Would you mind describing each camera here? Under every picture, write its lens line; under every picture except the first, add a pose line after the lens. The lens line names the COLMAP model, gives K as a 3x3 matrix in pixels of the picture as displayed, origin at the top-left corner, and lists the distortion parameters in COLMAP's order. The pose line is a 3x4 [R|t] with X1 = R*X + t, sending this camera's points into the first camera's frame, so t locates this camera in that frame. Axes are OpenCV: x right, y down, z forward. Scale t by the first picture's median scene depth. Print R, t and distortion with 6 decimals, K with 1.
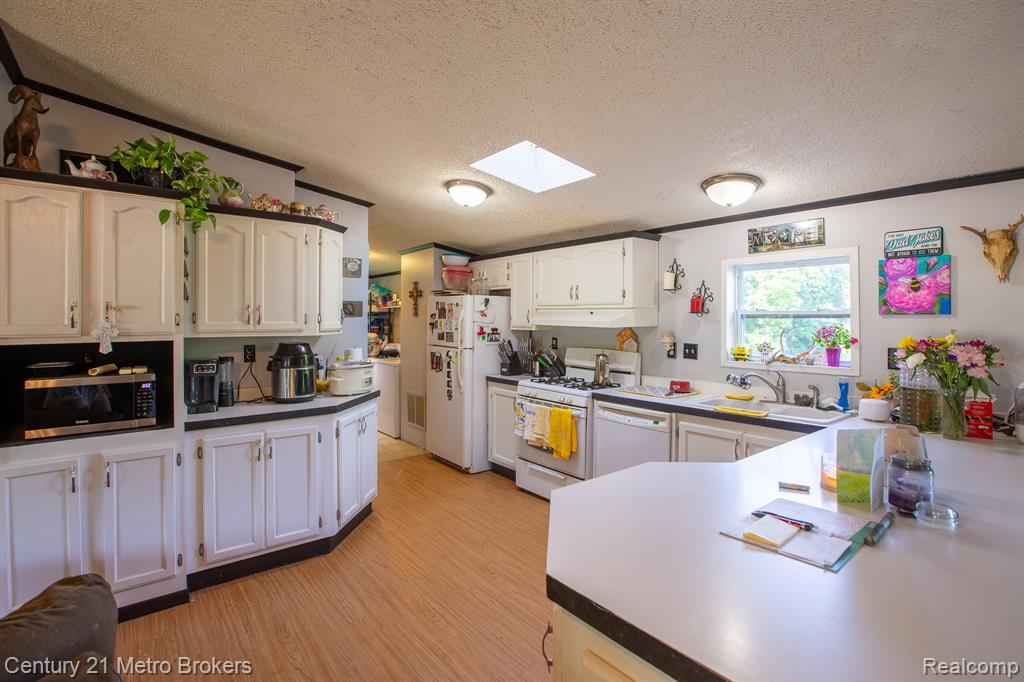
lens RADIAL K [[499.2, 0, 518.7], [0, 499.2, 316.3], [0, 0, 1]] dist [-0.027115, 0.004029]
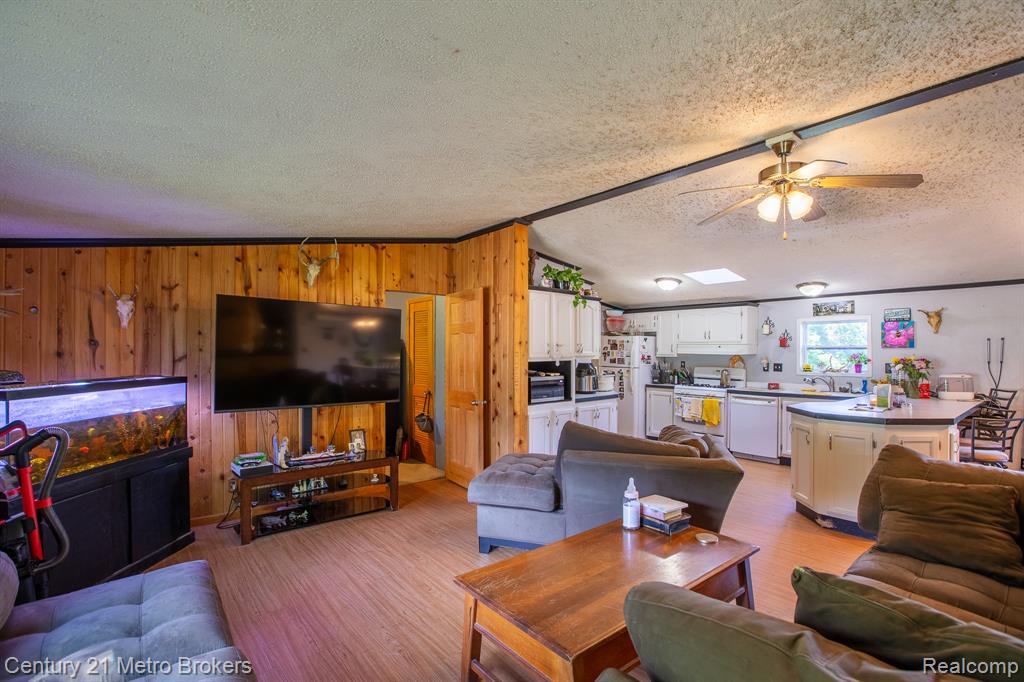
lens RADIAL K [[499.2, 0, 516.6], [0, 499.2, 350.4], [0, 0, 1]] dist [-0.027115, 0.004029]
pose [[0.999483, -0.002444, 0.032071, -0.745394], [0.002205, 0.999970, 0.007481, -0.009533], [-0.032088, -0.007406, 0.999458, -0.880093]]
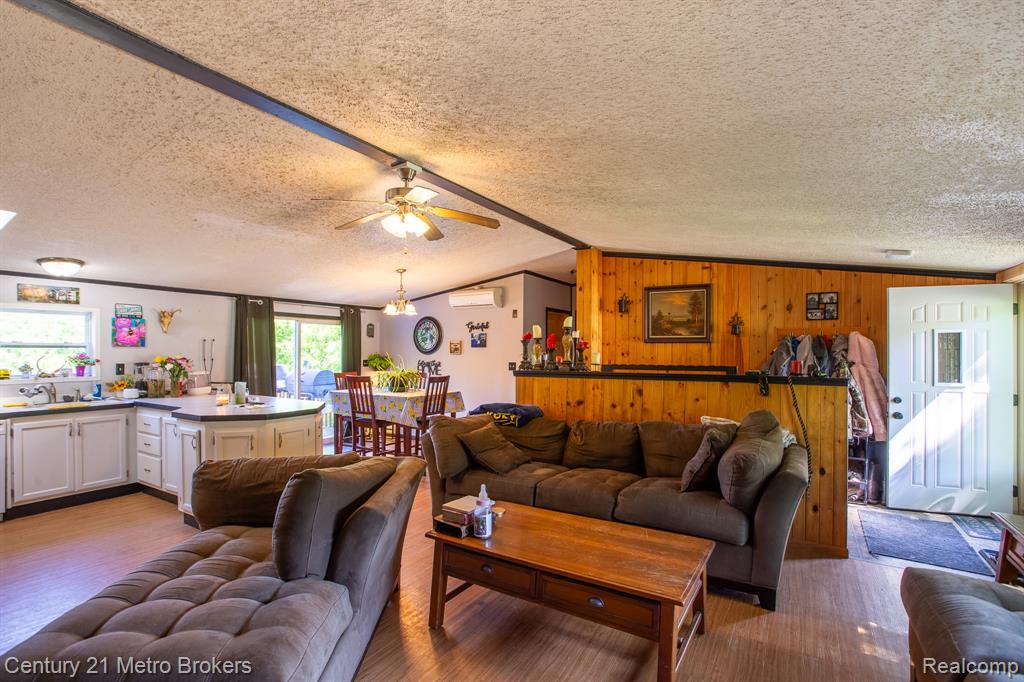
lens RADIAL K [[499.2, 0, 511.7], [0, 499.2, 344.6], [0, 0, 1]] dist [-0.027115, 0.004029]
pose [[-0.357043, 0.006382, 0.934066, -1.296802], [-0.009572, 0.999899, -0.010491, -0.004452], [-0.934039, -0.012687, -0.356945, 0.193267]]
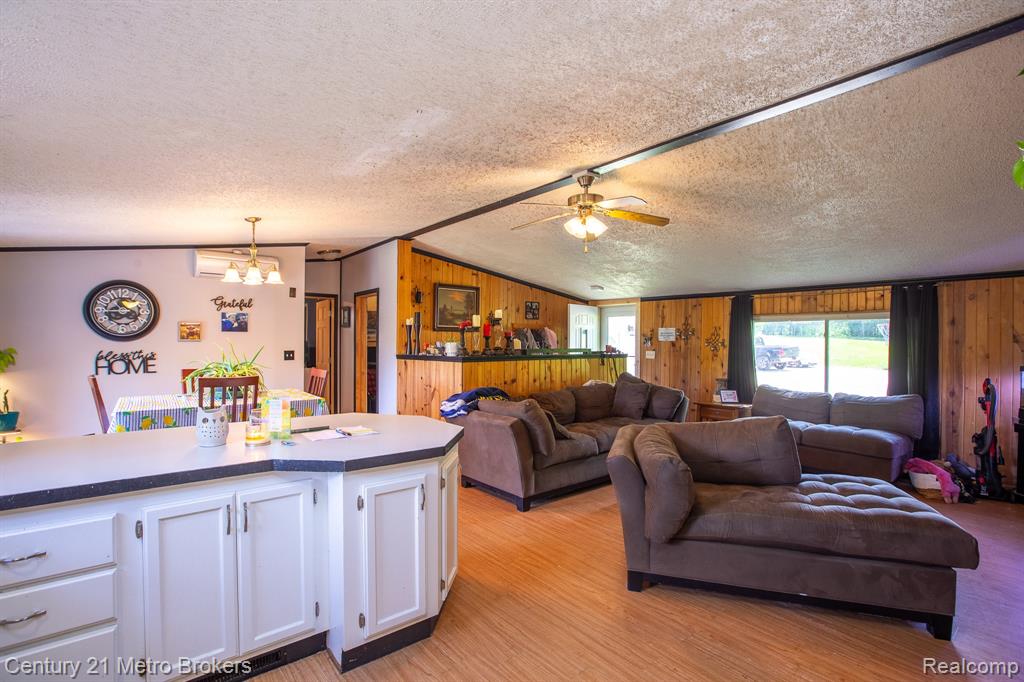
lens RADIAL K [[499.2, 0, 502.1], [0, 499.2, 343.3], [0, 0, 1]] dist [-0.027115, 0.004029]
pose [[-0.999730, -0.012344, -0.019670, -0.008643], [-0.012362, 0.999923, 0.000792, 0.012281], [0.019659, 0.001035, -0.999806, 1.204444]]
